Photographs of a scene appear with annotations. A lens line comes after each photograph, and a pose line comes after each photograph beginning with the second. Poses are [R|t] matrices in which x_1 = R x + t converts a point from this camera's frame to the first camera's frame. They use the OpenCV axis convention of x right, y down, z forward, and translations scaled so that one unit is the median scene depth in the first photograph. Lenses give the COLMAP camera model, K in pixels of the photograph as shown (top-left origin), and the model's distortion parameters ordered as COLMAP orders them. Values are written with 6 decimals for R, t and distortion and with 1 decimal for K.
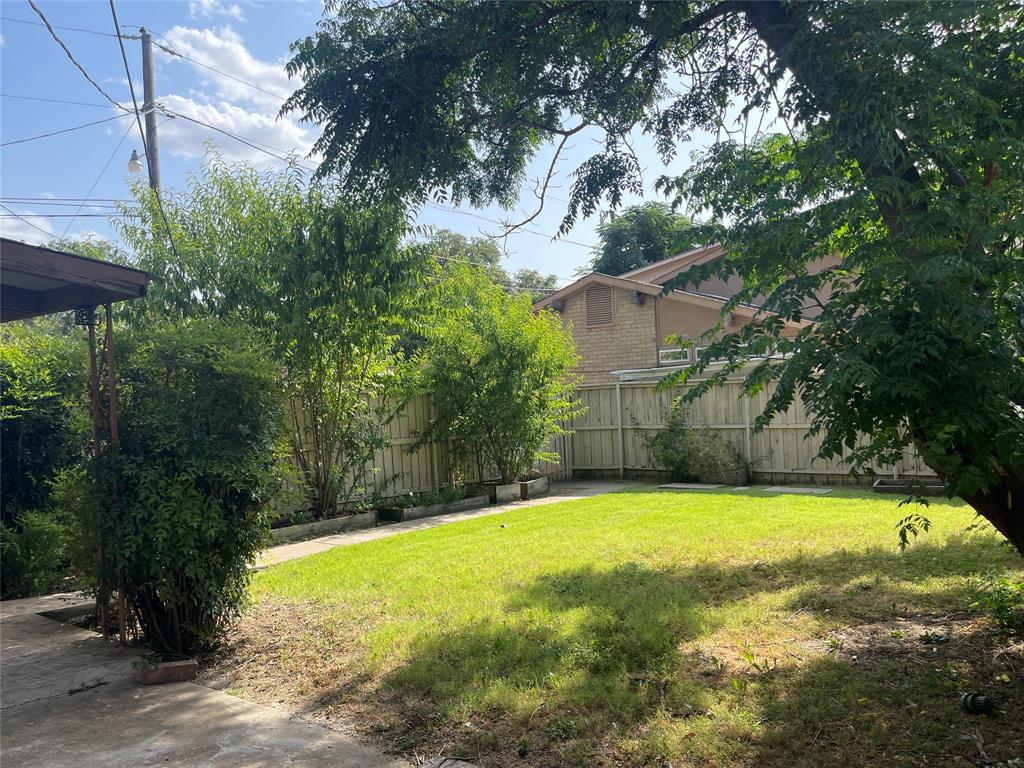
lens RADIAL K [[752.8, 0, 513.8], [0, 752.8, 388.0], [0, 0, 1]] dist [-0.008028, -0.014706]
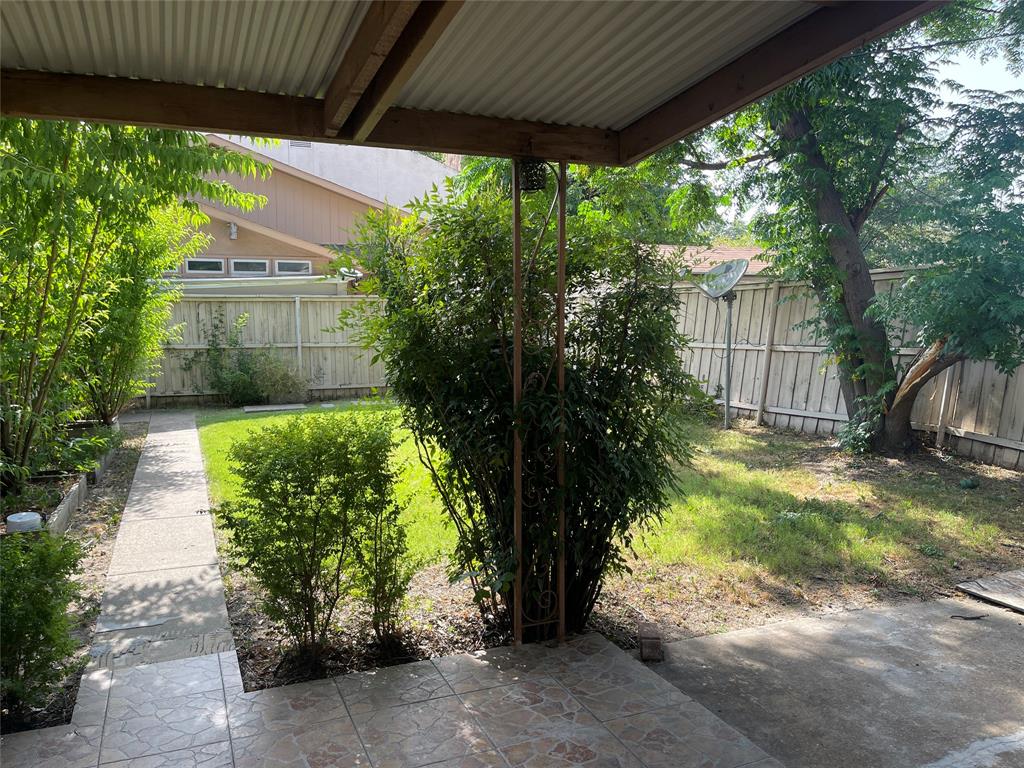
lens RADIAL K [[752.8, 0, 513.2], [0, 752.8, 380.3], [0, 0, 1]] dist [-0.008028, -0.014706]
pose [[0.569958, -0.046916, 0.820333, -0.354611], [-0.031156, 0.996417, 0.078634, 0.010489], [-0.821083, -0.070376, 0.566454, 0.200258]]
